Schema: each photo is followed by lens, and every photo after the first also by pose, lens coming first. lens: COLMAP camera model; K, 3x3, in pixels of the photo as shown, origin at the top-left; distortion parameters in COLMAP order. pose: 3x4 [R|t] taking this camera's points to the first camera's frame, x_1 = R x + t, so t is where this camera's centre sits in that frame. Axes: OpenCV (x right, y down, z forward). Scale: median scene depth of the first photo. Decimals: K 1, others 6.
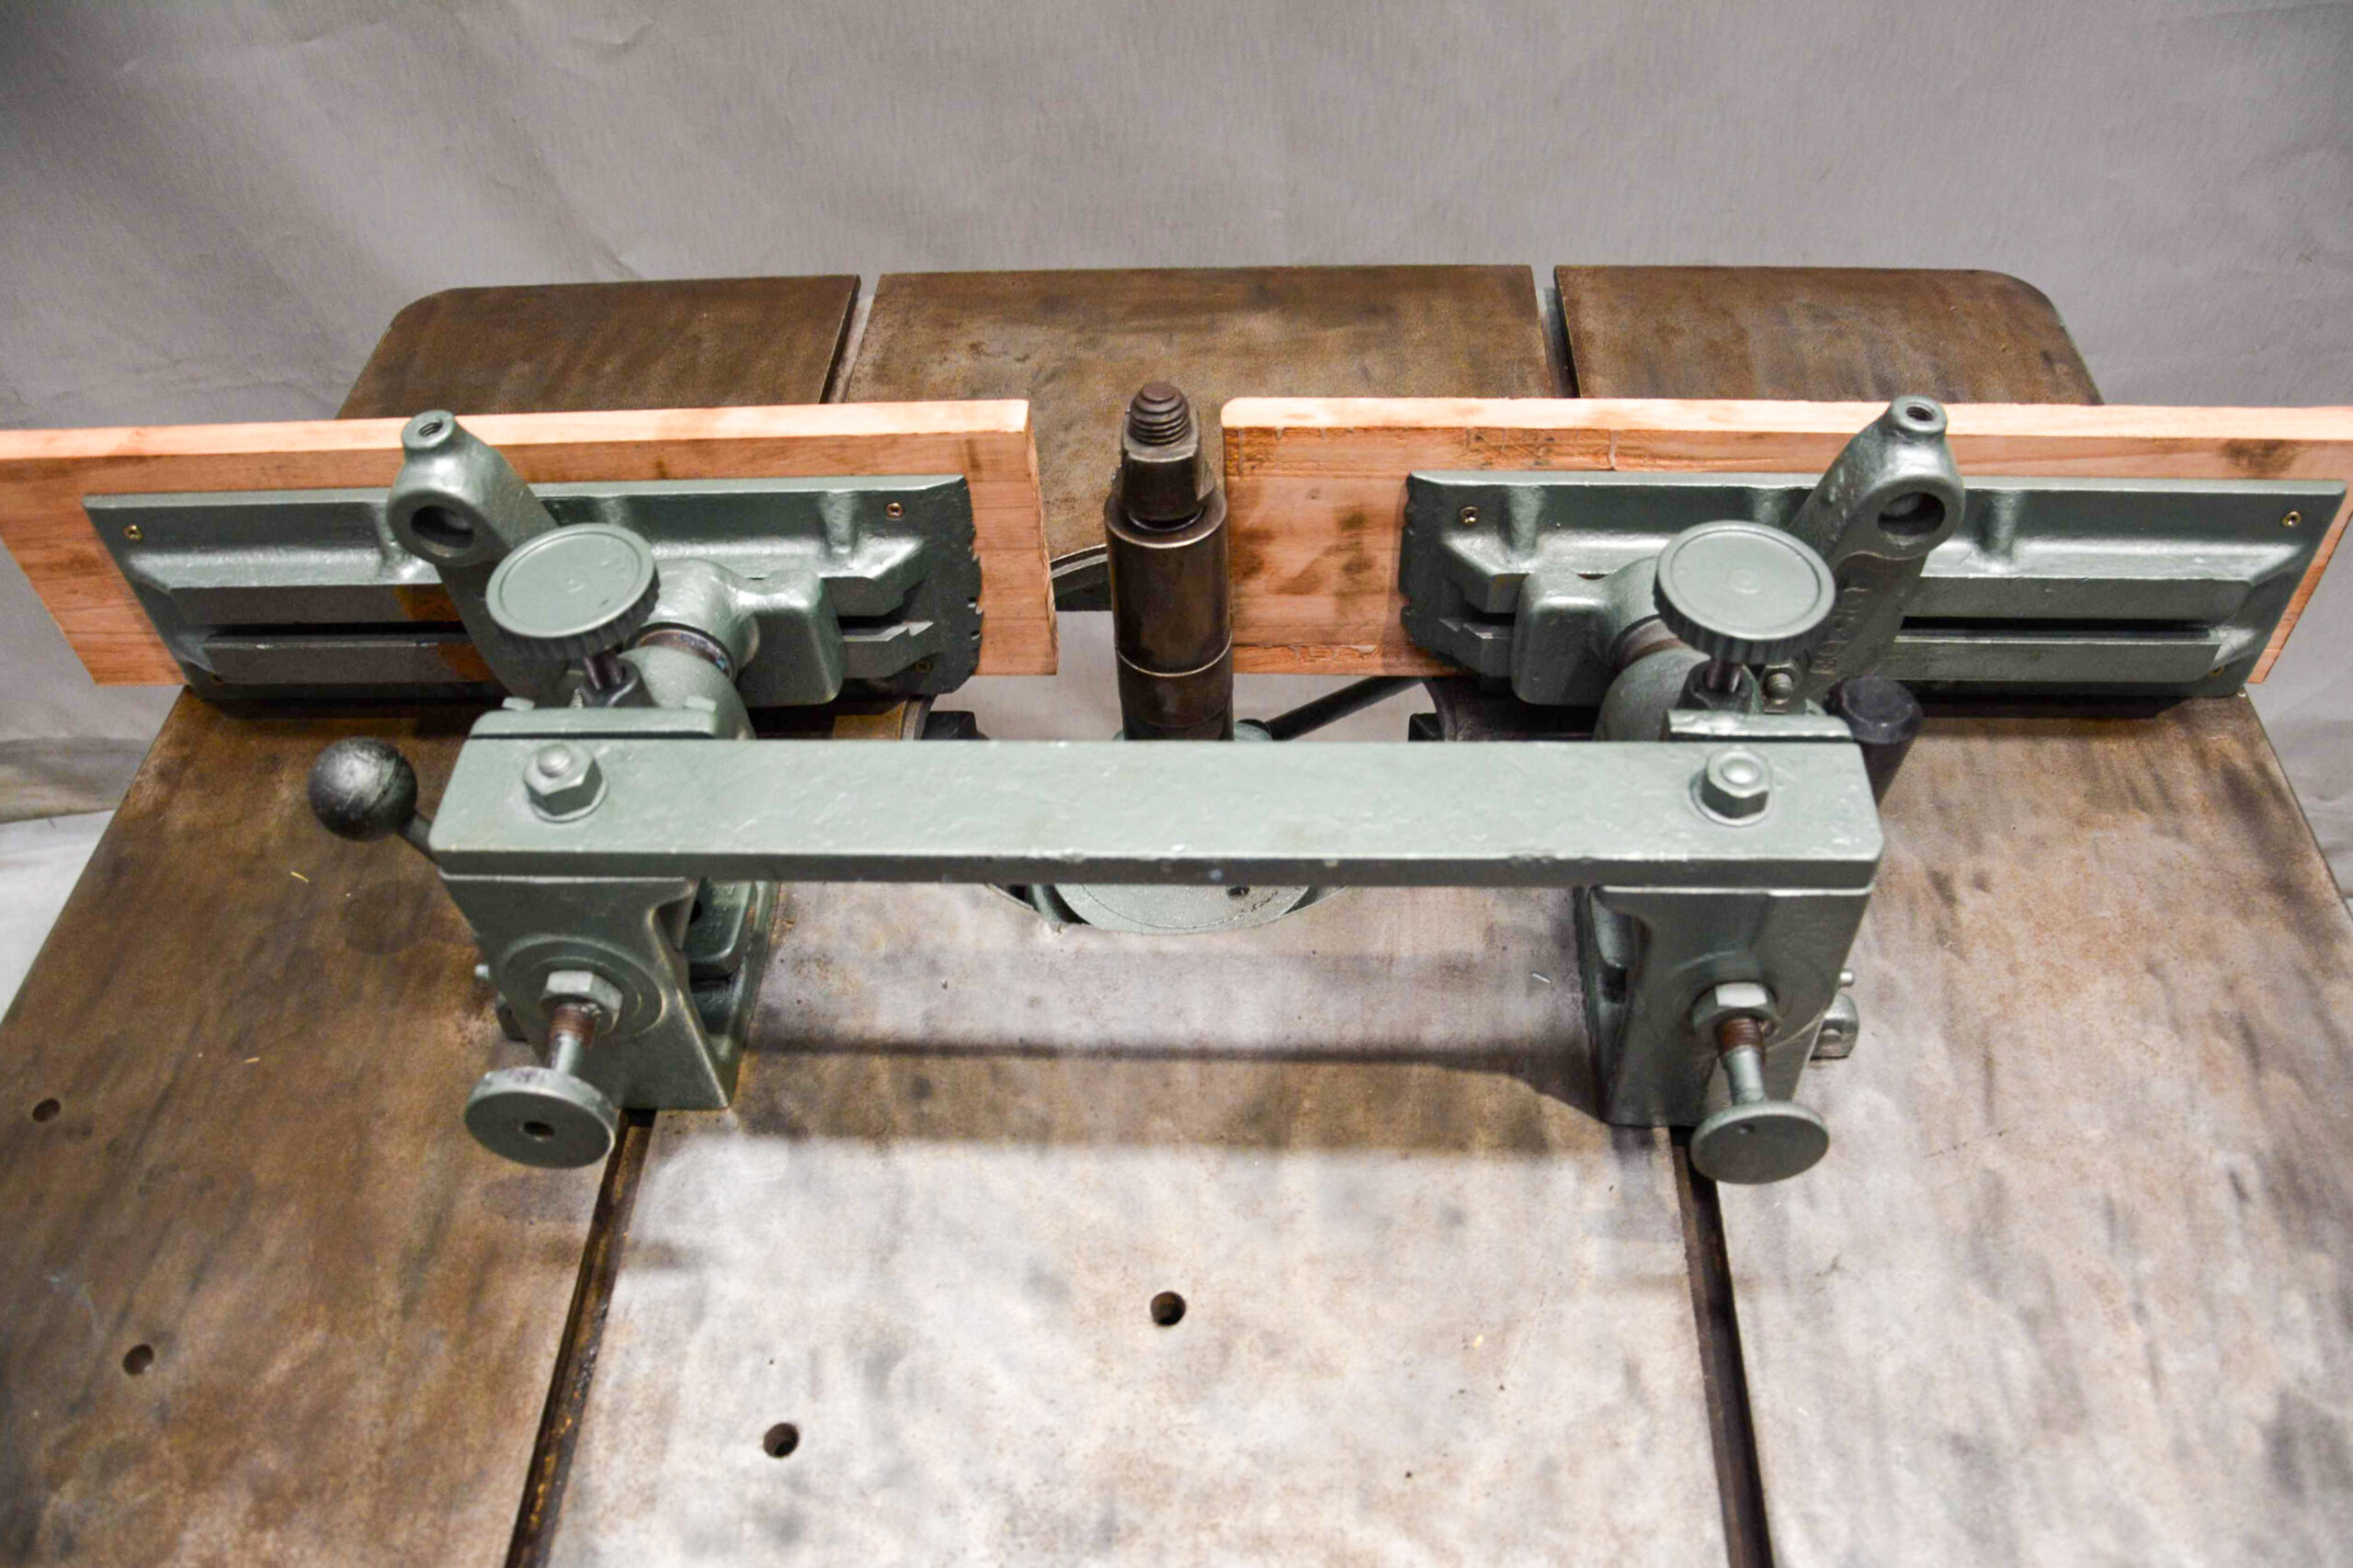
lens RADIAL K [[1899.3, 0, 1189.8], [0, 1899.3, 856.2], [0, 0, 1]] dist [-0.145263, 0.095937]
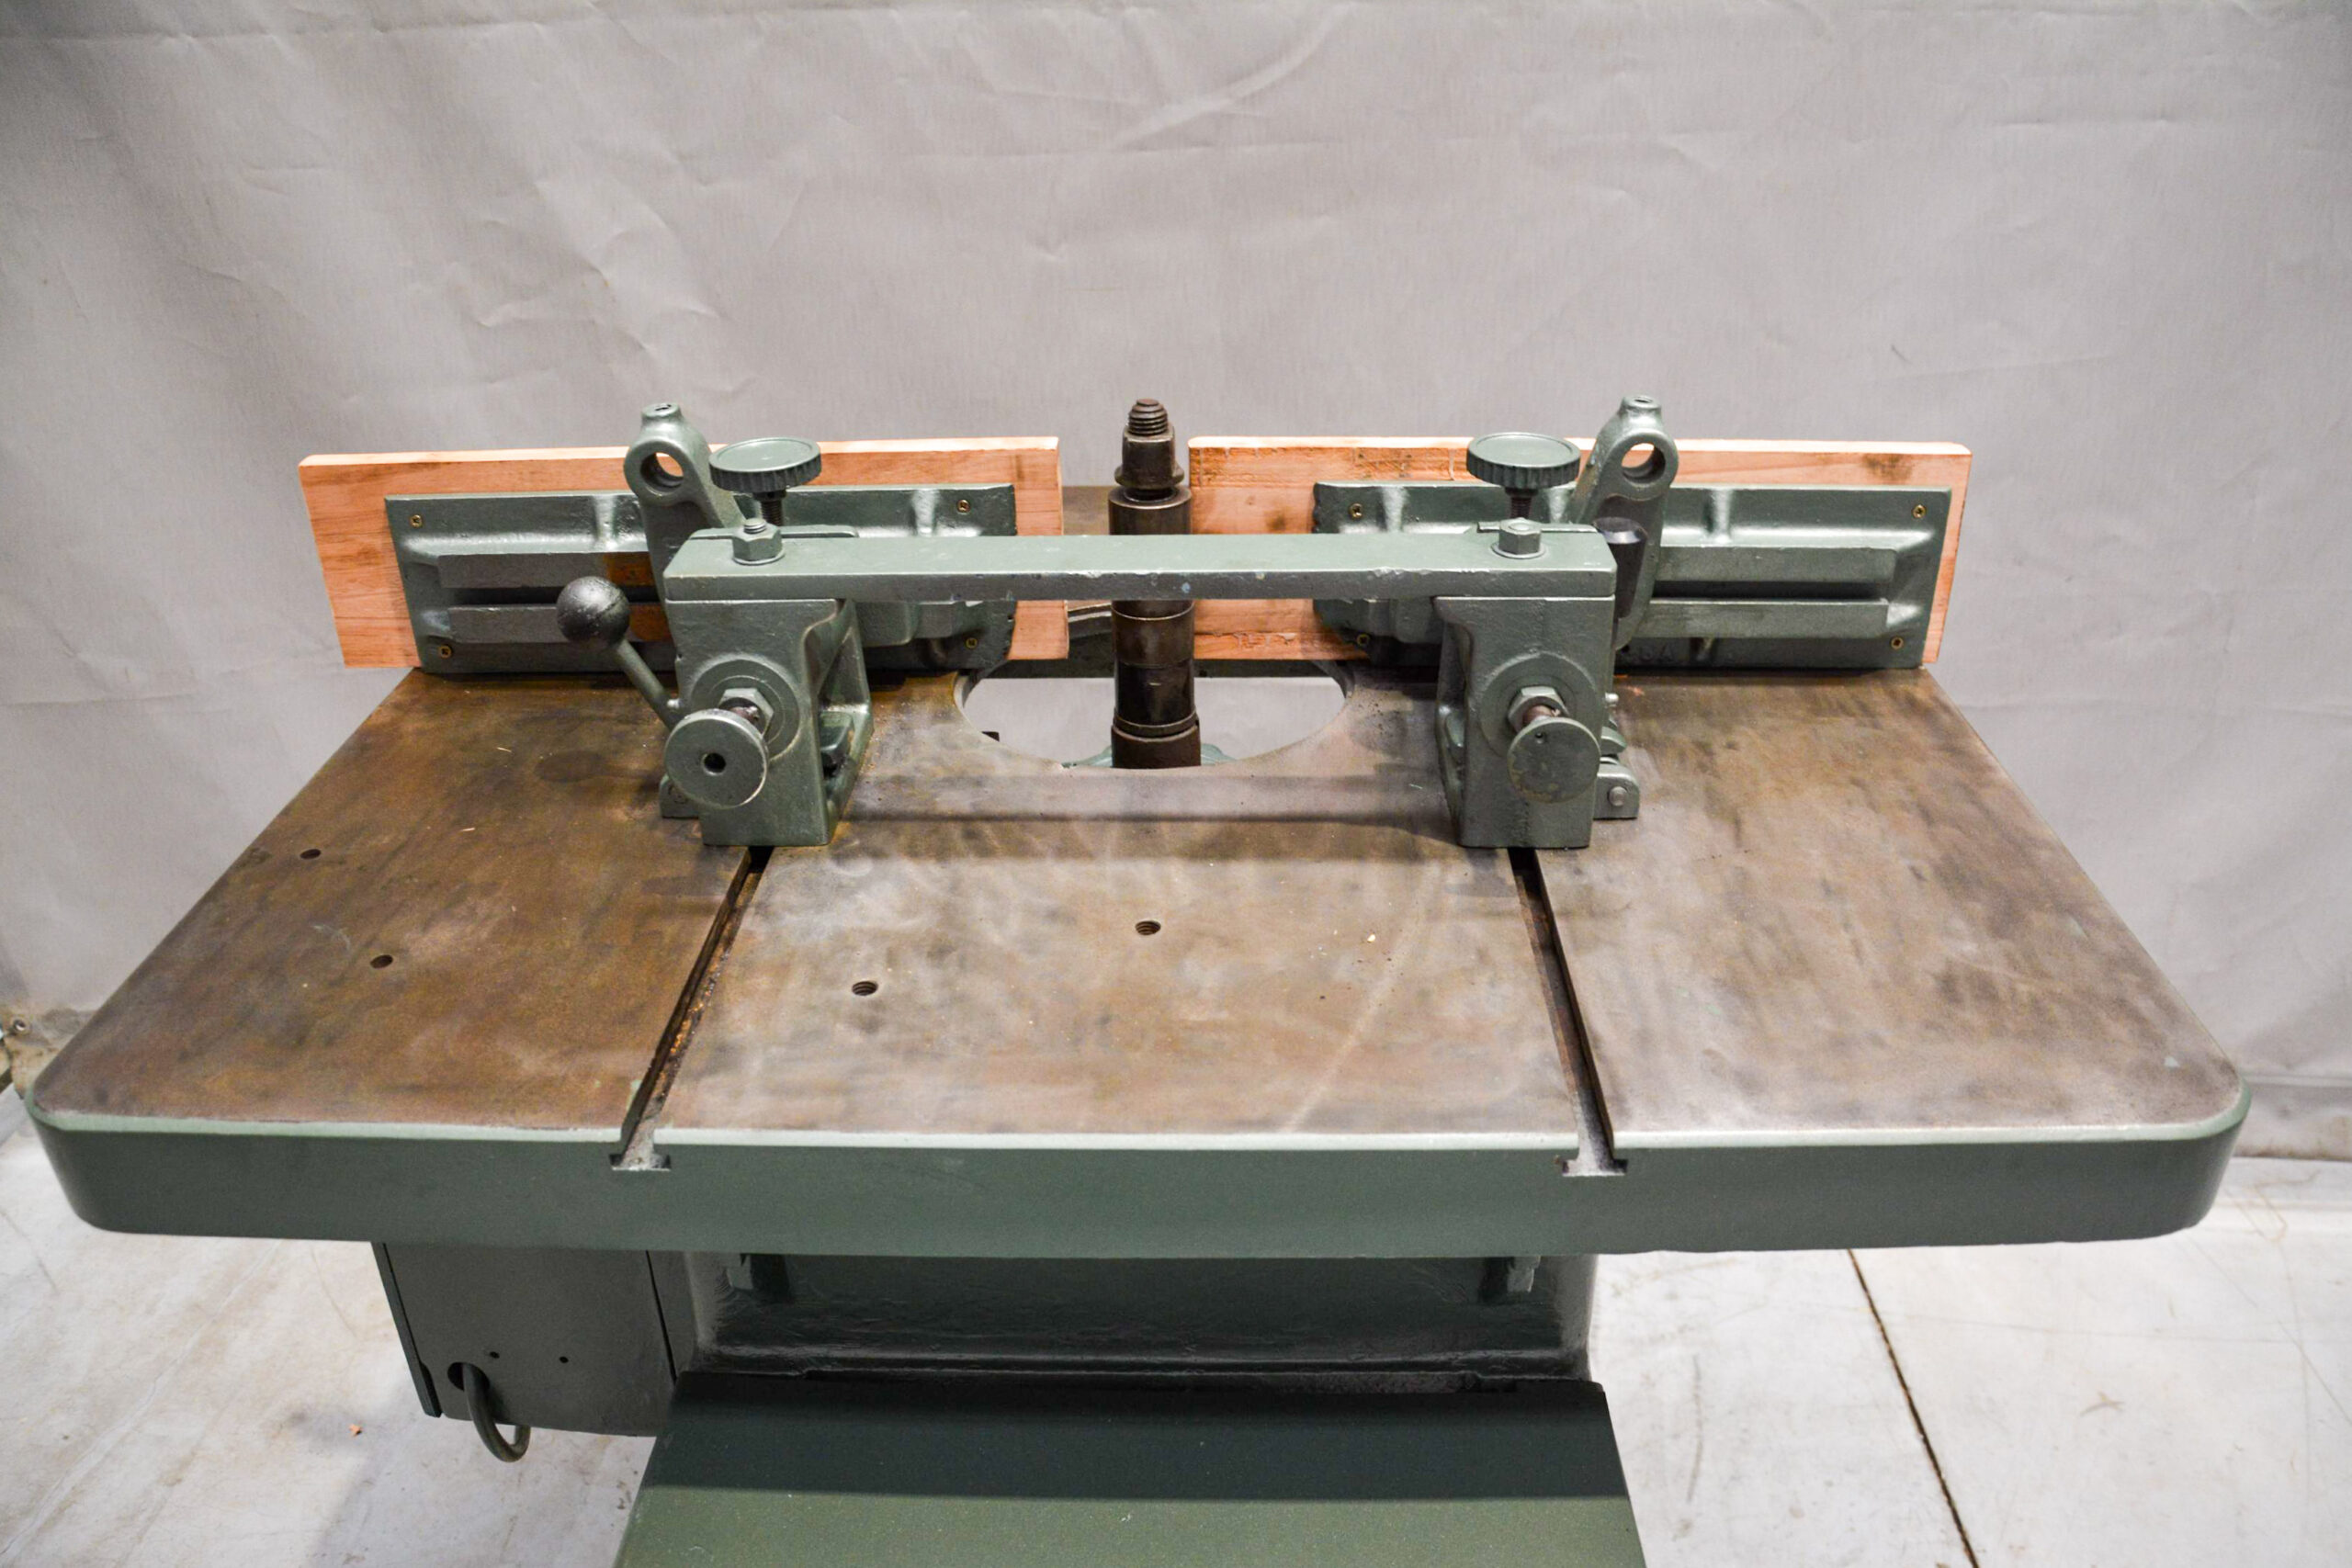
lens RADIAL K [[1917.8, 0, 1194.5], [0, 1917.8, 835.9], [0, 0, 1]] dist [-0.148035, 0.080864]
pose [[0.999519, 0.014837, 0.027226, -0.015336], [-0.004330, 0.936265, -0.351267, 0.605486], [-0.030703, 0.350980, 0.935879, -0.310101]]
